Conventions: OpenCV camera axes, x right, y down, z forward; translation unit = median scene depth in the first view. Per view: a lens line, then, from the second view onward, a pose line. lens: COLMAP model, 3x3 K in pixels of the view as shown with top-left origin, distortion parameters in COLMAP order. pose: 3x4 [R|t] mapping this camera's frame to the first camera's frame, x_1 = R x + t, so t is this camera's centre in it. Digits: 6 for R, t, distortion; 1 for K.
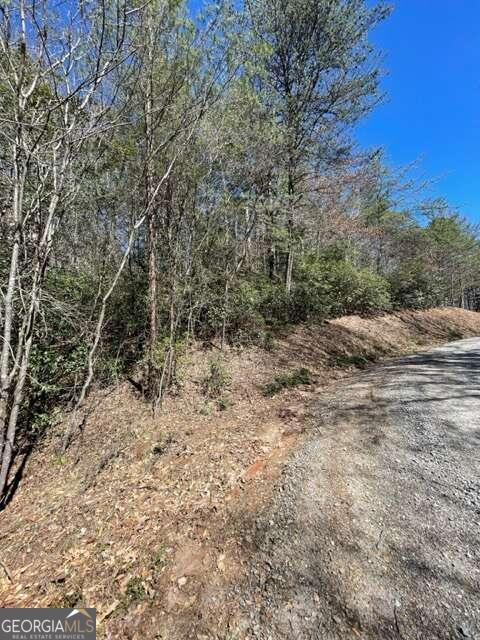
lens RADIAL K [[259.9, 0, 238.5], [0, 259.9, 319.6], [0, 0, 1]] dist [0.000205, -0.000088]
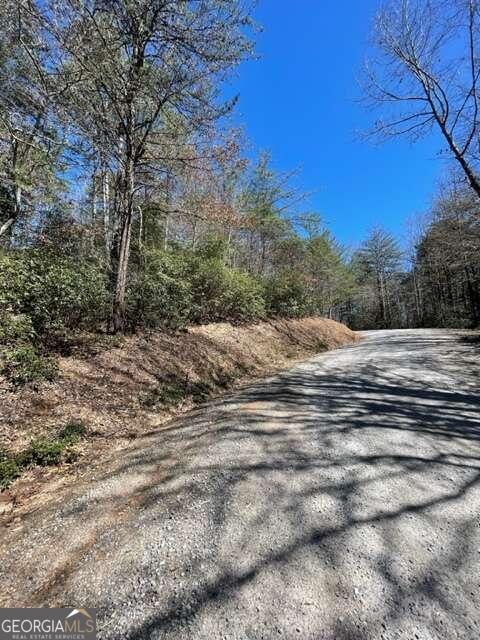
lens RADIAL K [[259.9, 0, 238.5], [0, 259.9, 319.6], [0, 0, 1]] dist [0.000205, -0.000088]
pose [[0.933694, 0.040674, 0.355754, 0.401826], [-0.036625, 0.999165, -0.018112, -0.025979], [-0.356194, 0.003881, 0.934404, 0.419997]]
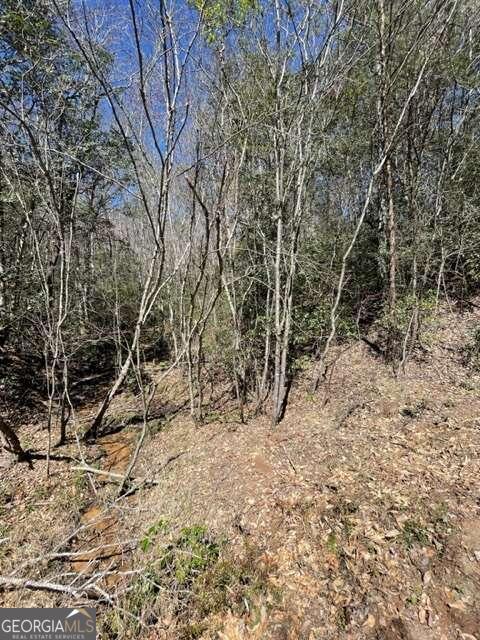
lens RADIAL K [[259.9, 0, 238.5], [0, 259.9, 319.6], [0, 0, 1]] dist [0.000205, -0.000088]
pose [[0.695212, 0.029440, -0.718202, -0.040615], [0.069281, 0.991765, 0.107717, 0.014631], [0.715458, -0.124644, 0.687447, -0.020347]]
